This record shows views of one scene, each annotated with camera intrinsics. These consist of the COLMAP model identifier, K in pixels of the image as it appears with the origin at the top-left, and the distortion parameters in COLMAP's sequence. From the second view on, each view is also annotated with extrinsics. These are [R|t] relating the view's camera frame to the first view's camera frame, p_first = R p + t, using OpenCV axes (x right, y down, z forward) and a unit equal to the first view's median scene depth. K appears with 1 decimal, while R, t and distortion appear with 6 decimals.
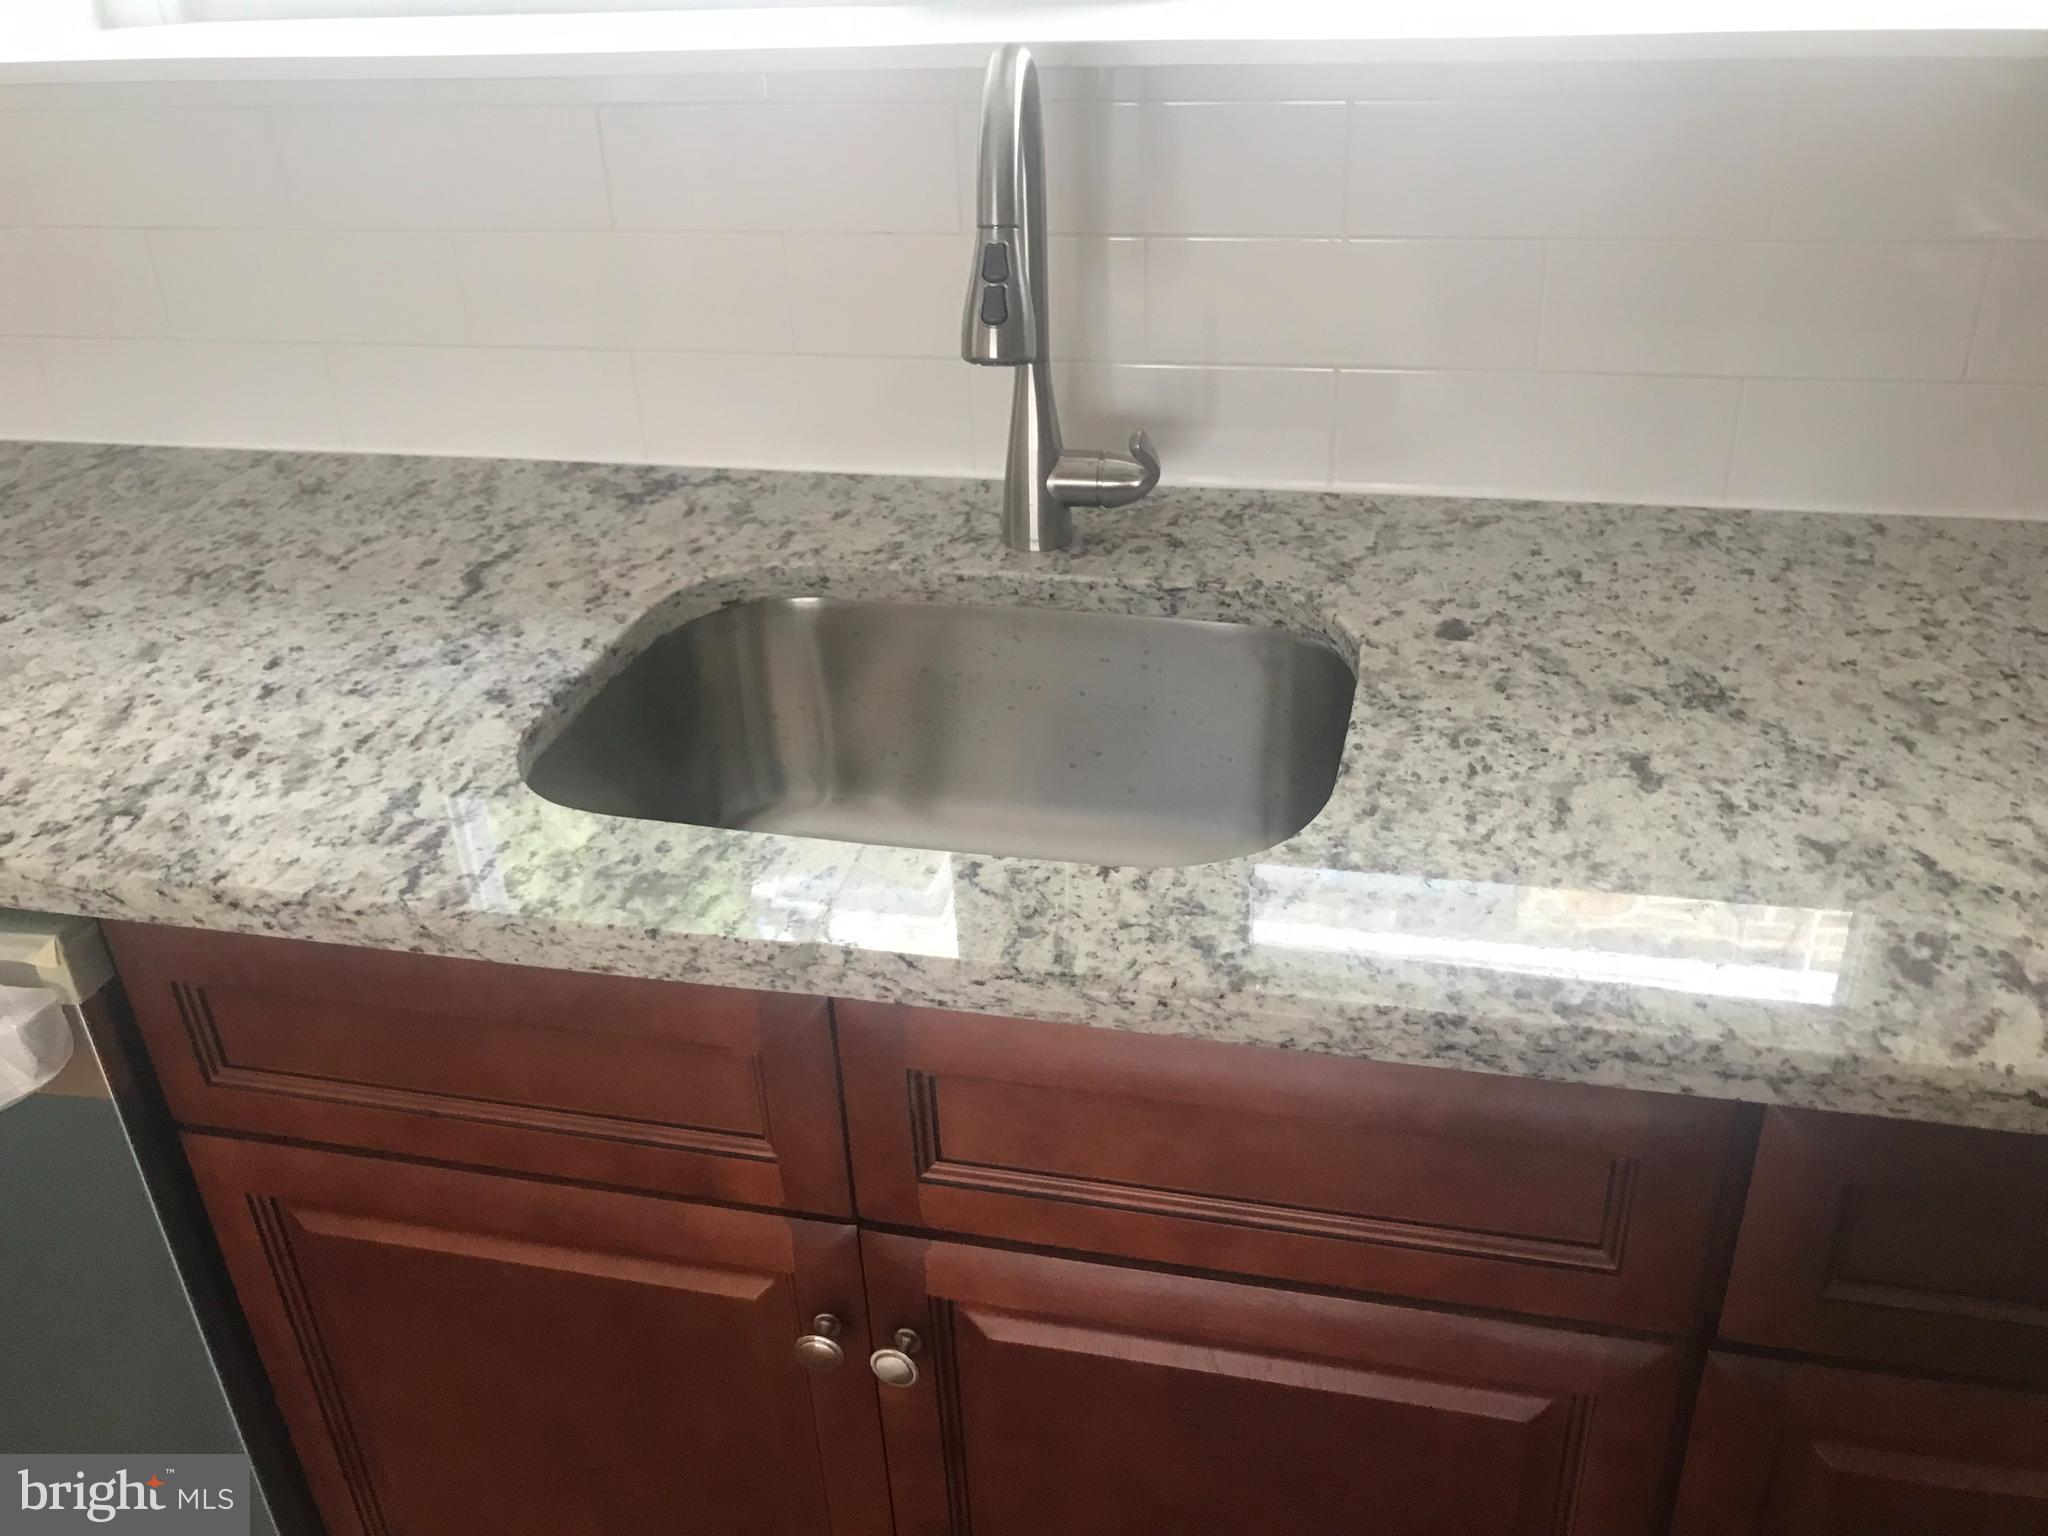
lens RADIAL K [[1690.4, 0, 1014.6], [0, 1690.4, 762.0], [0, 0, 1]] dist [0.003156, 0.009824]
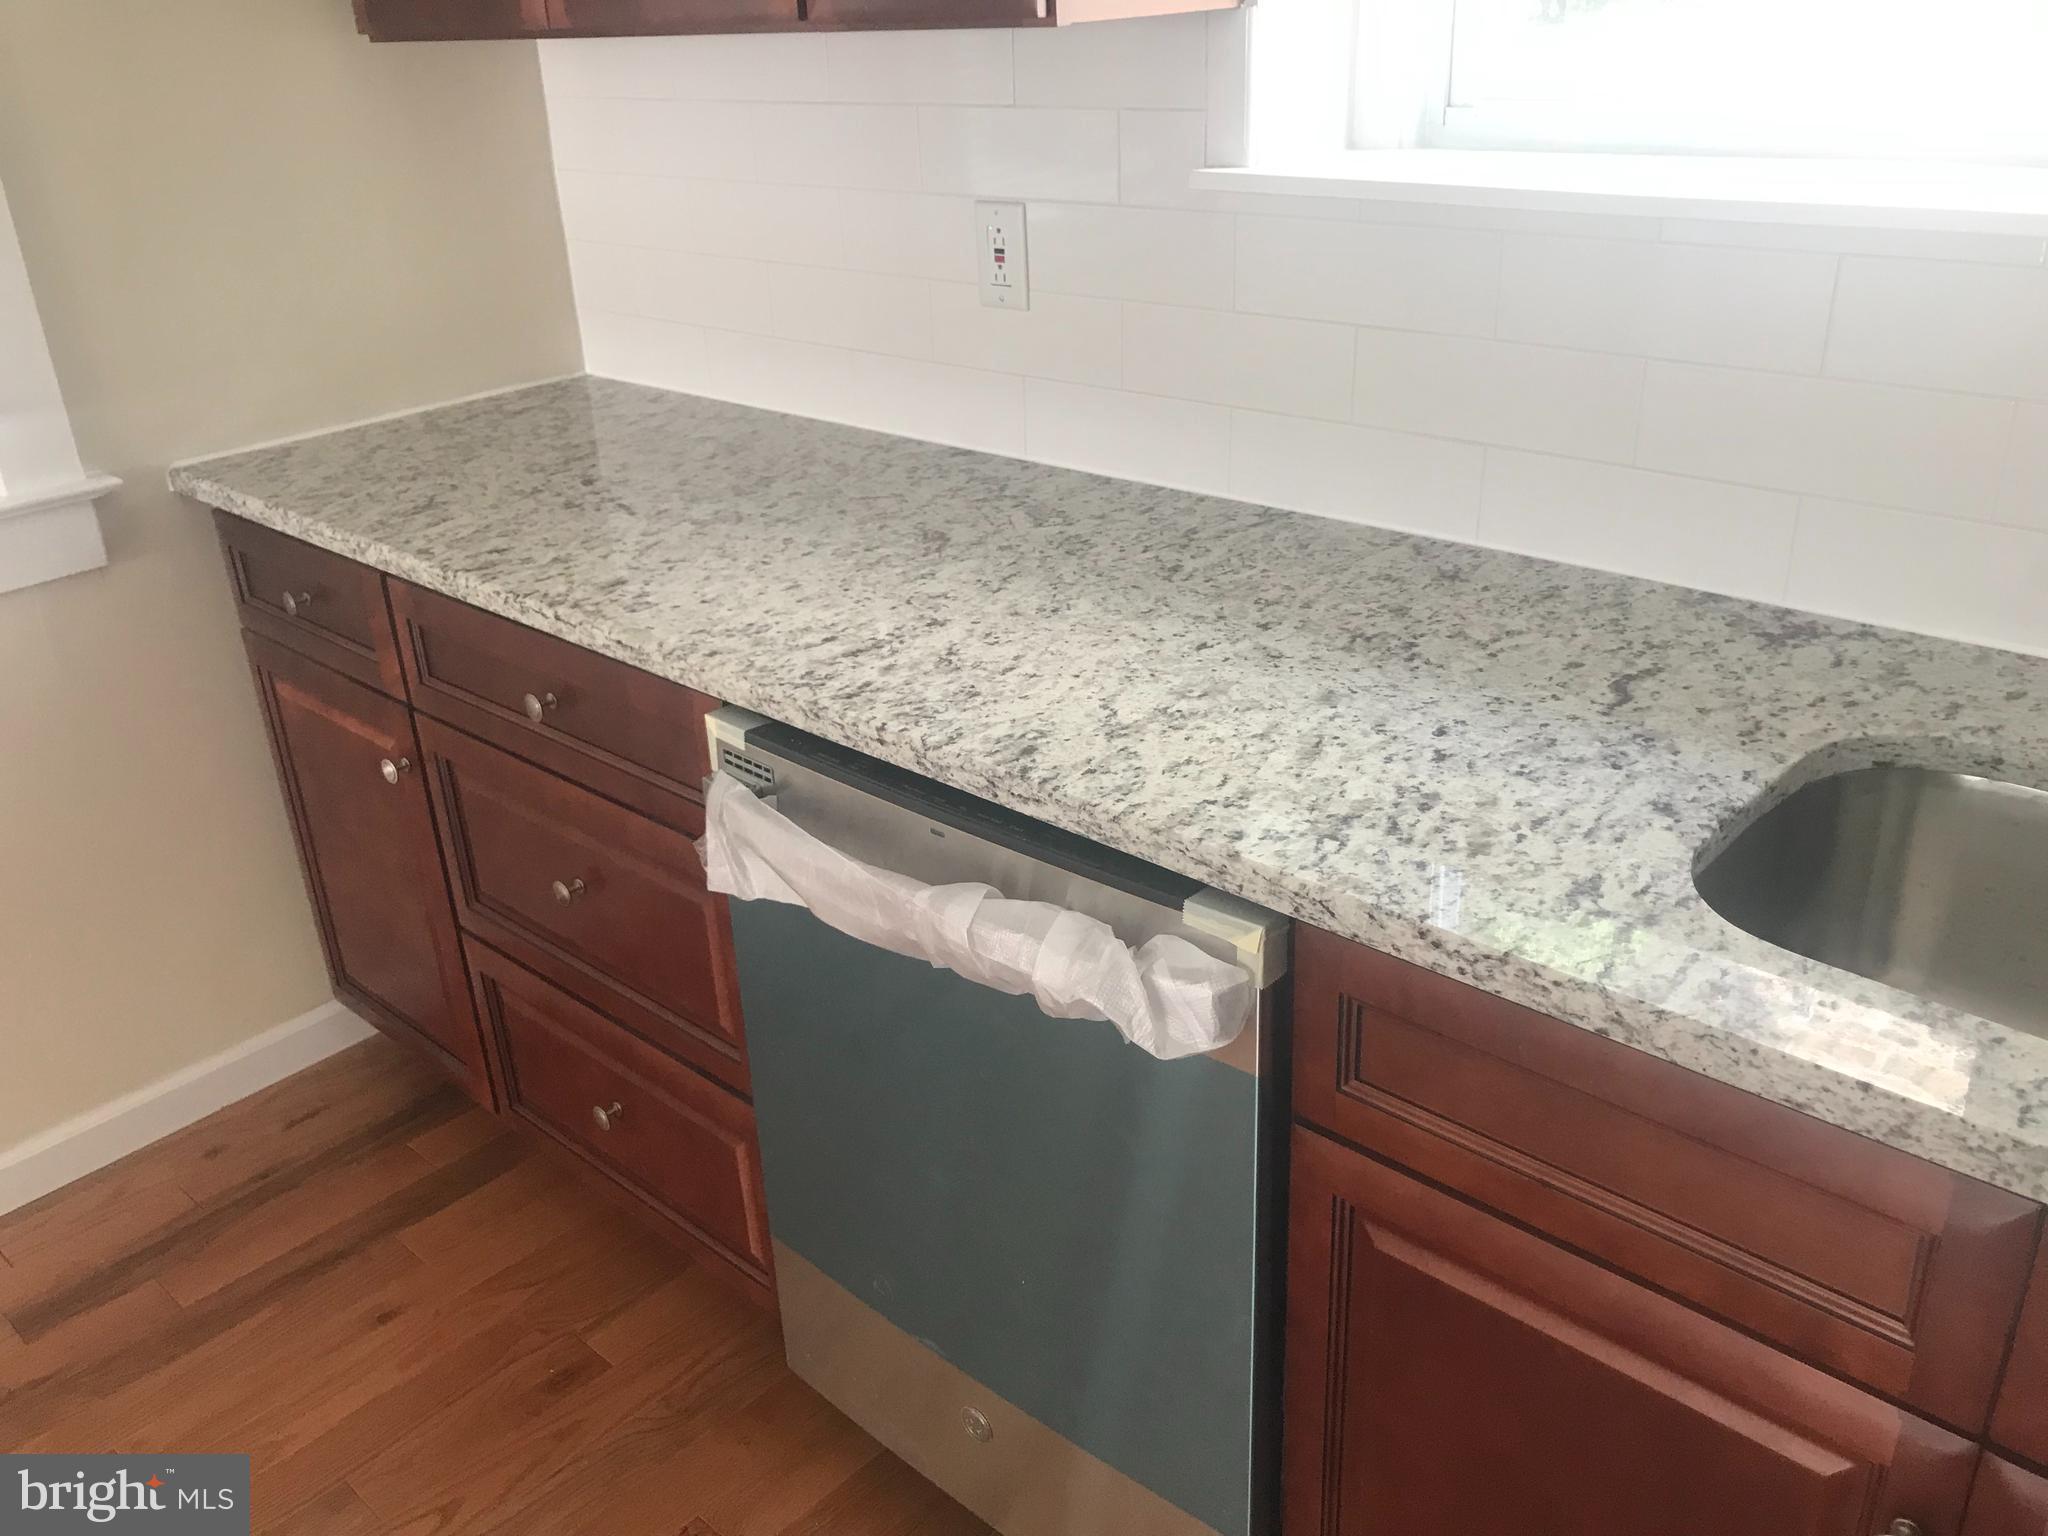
lens RADIAL K [[1690.4, 0, 1014.6], [0, 1690.4, 762.0], [0, 0, 1]] dist [0.003156, 0.009824]
pose [[0.863092, 0.215467, -0.456778, -0.173892], [-0.241371, 0.970432, 0.001688, 0.026359], [0.443636, 0.108796, 0.889579, -0.098238]]
